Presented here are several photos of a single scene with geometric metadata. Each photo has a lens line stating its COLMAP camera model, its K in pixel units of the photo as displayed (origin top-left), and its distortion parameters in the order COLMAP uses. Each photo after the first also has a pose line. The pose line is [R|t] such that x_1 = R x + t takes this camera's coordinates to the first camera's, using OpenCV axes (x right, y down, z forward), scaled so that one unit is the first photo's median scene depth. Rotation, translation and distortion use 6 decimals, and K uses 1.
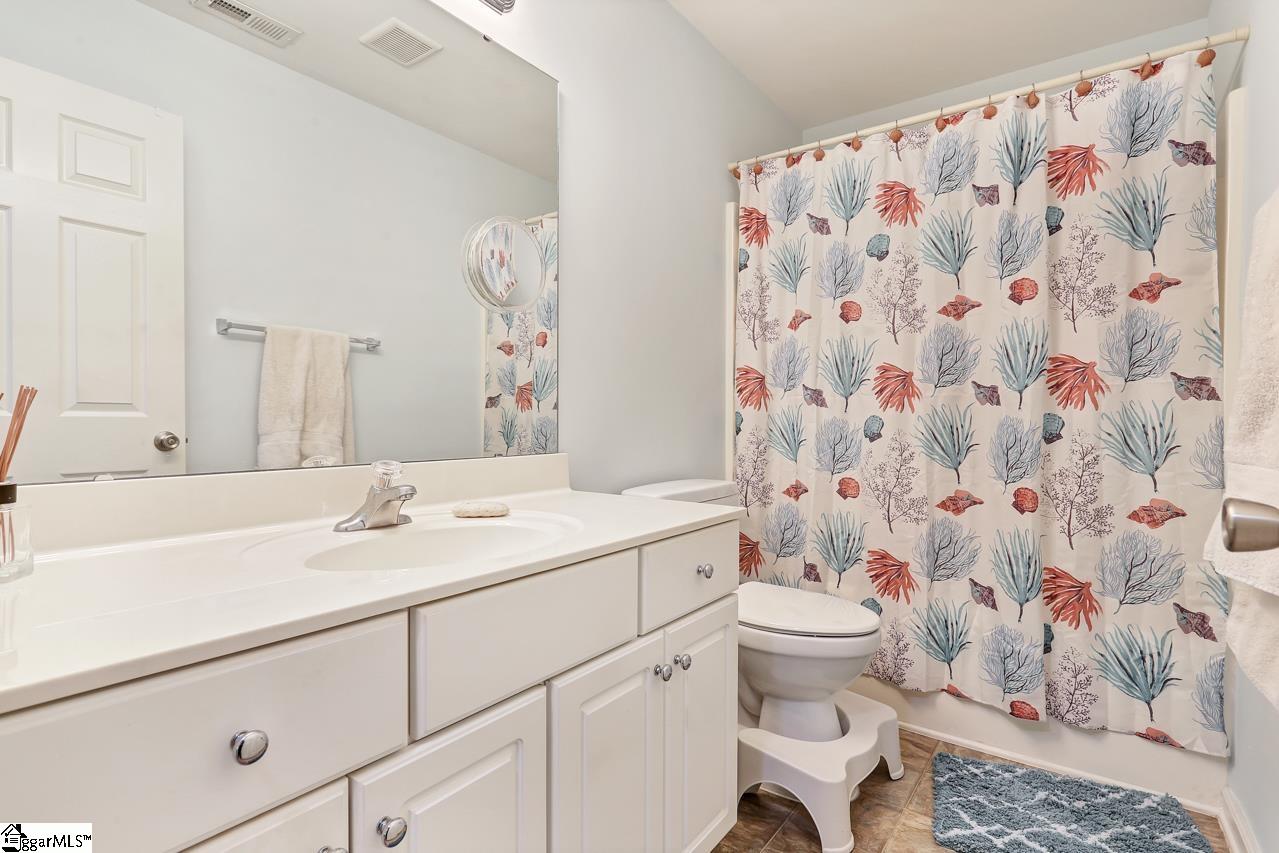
lens RADIAL K [[622.9, 0, 646.4], [0, 622.9, 427.4], [0, 0, 1]] dist [-0.016933, 0.000372]
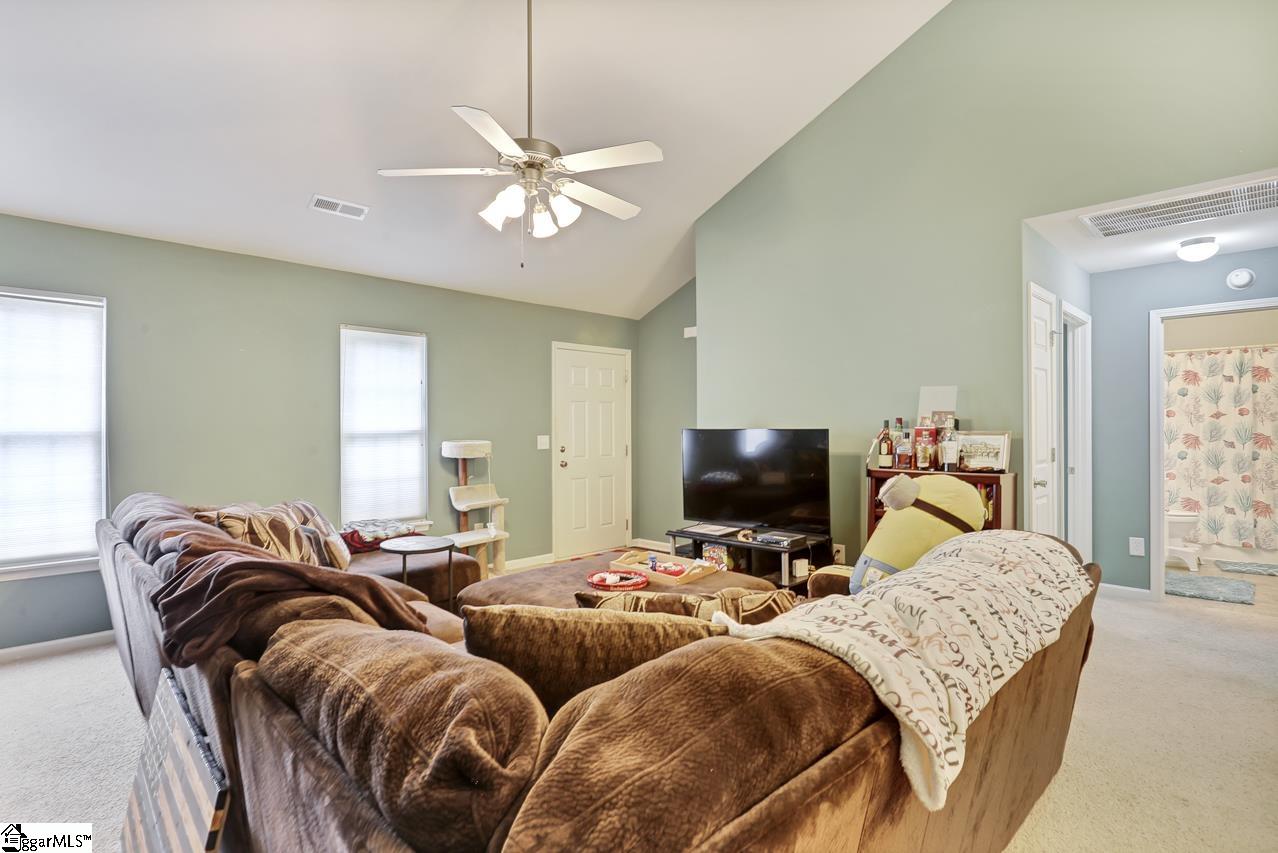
lens RADIAL K [[622.4, 0, 628.0], [0, 622.4, 429.3], [0, 0, 1]] dist [-0.016933, 0.000372]
pose [[0.982399, -0.005817, -0.186703, -1.806952], [0.002183, 0.999804, -0.019666, -0.076625], [0.186781, 0.018912, 0.982219, -2.528700]]
